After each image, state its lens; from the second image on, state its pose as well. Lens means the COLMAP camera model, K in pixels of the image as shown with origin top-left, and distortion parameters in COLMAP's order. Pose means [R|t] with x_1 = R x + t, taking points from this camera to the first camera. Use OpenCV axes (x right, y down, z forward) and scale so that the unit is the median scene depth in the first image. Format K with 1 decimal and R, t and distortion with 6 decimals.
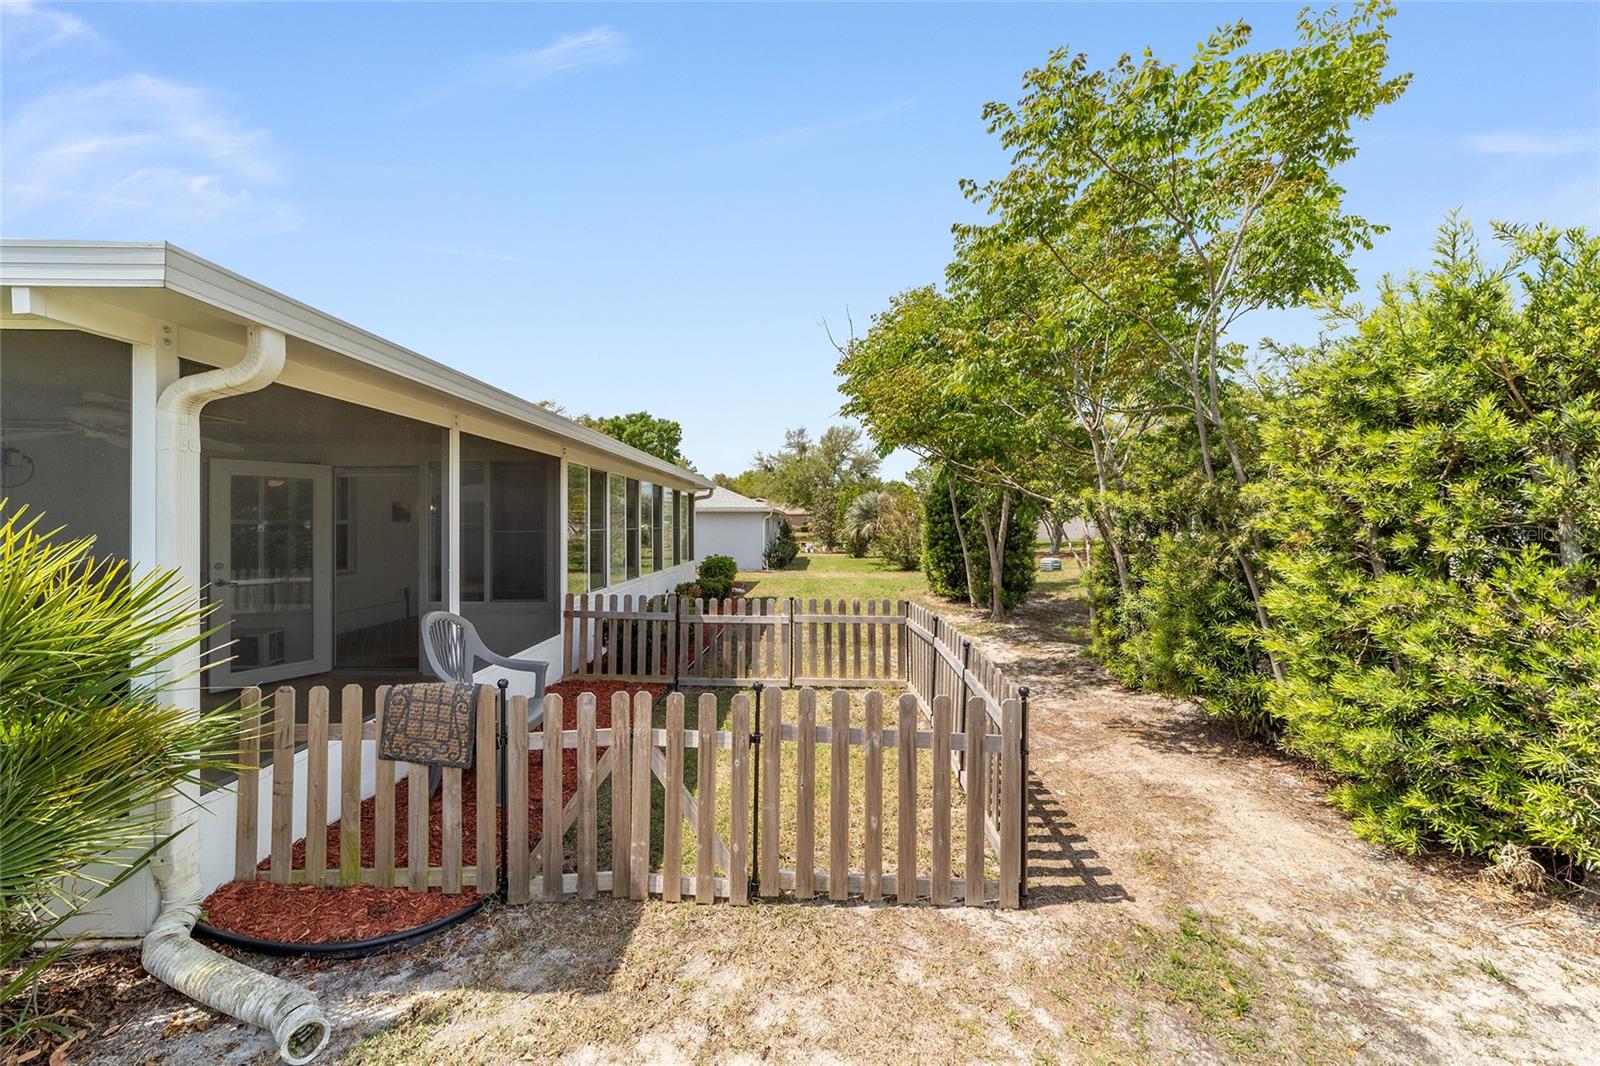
lens RADIAL K [[607.4, 0, 800.0], [0, 607.4, 533.0], [0, 0, 1]] dist [-0.014581, 0.008739]
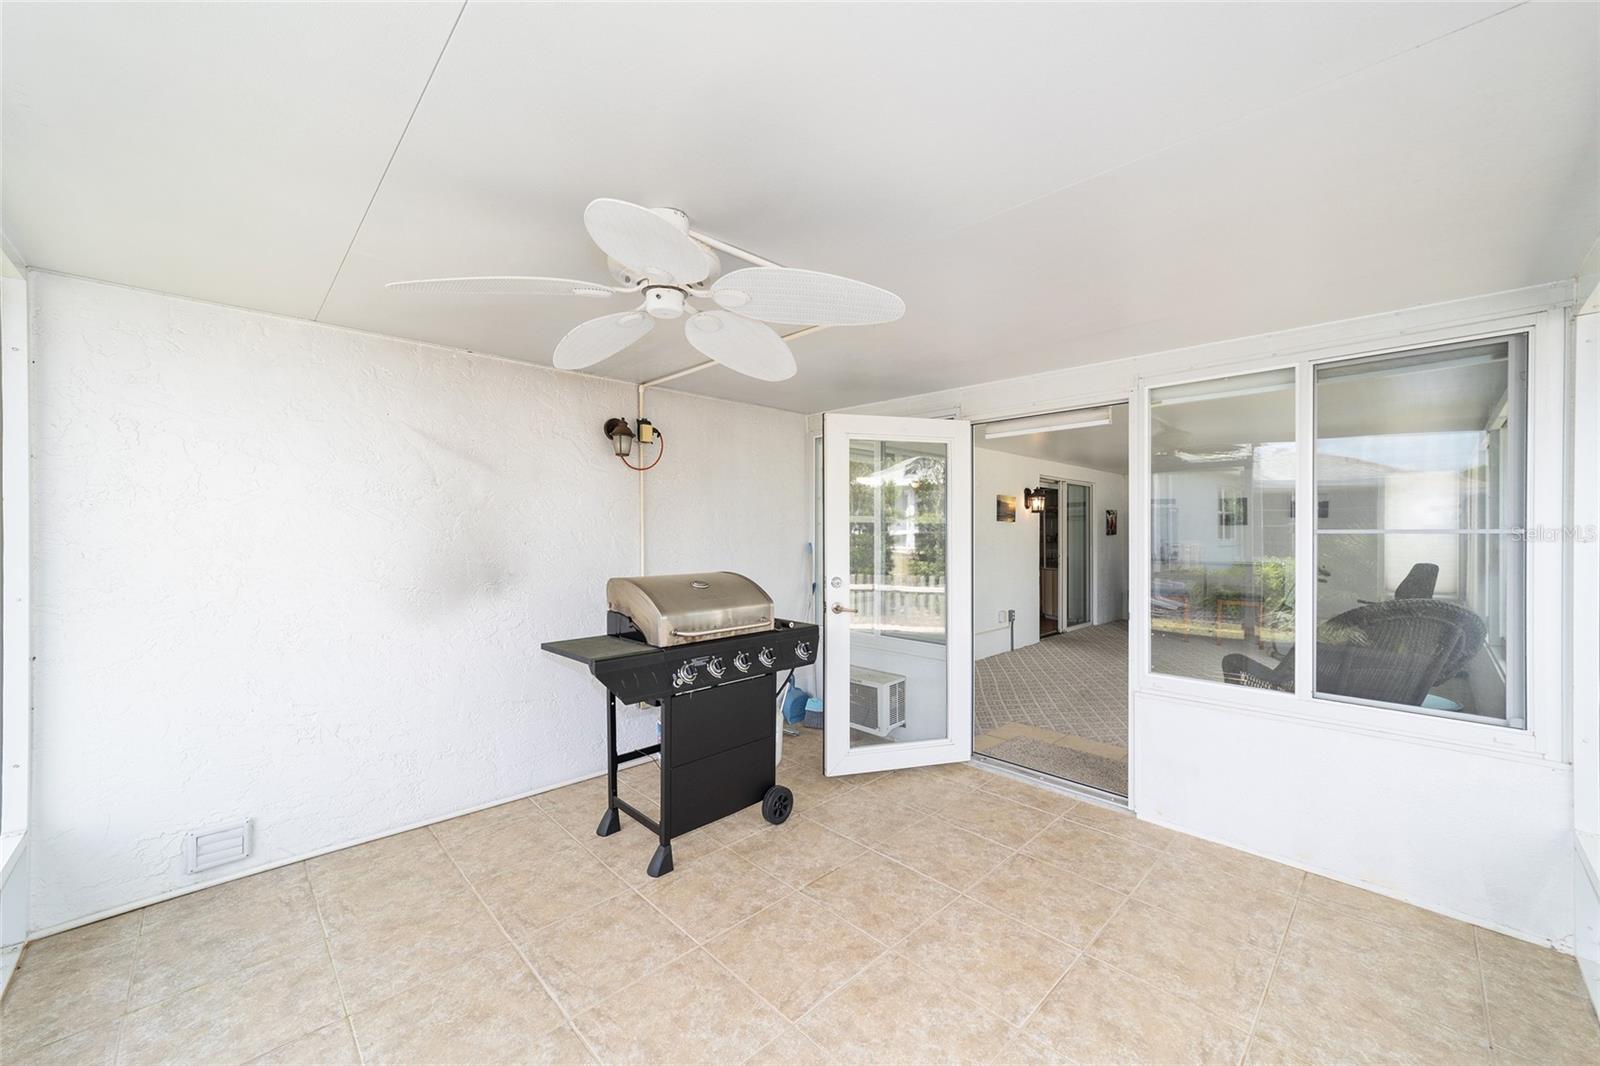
lens RADIAL K [[607.4, 0, 800.0], [0, 607.4, 533.0], [0, 0, 1]] dist [-0.014581, 0.008739]
pose [[0.662360, 0.004409, -0.749173, -0.433364], [-0.009488, 0.999952, -0.002504, 0.003549], [0.749126, 0.008767, 0.662369, 0.471155]]
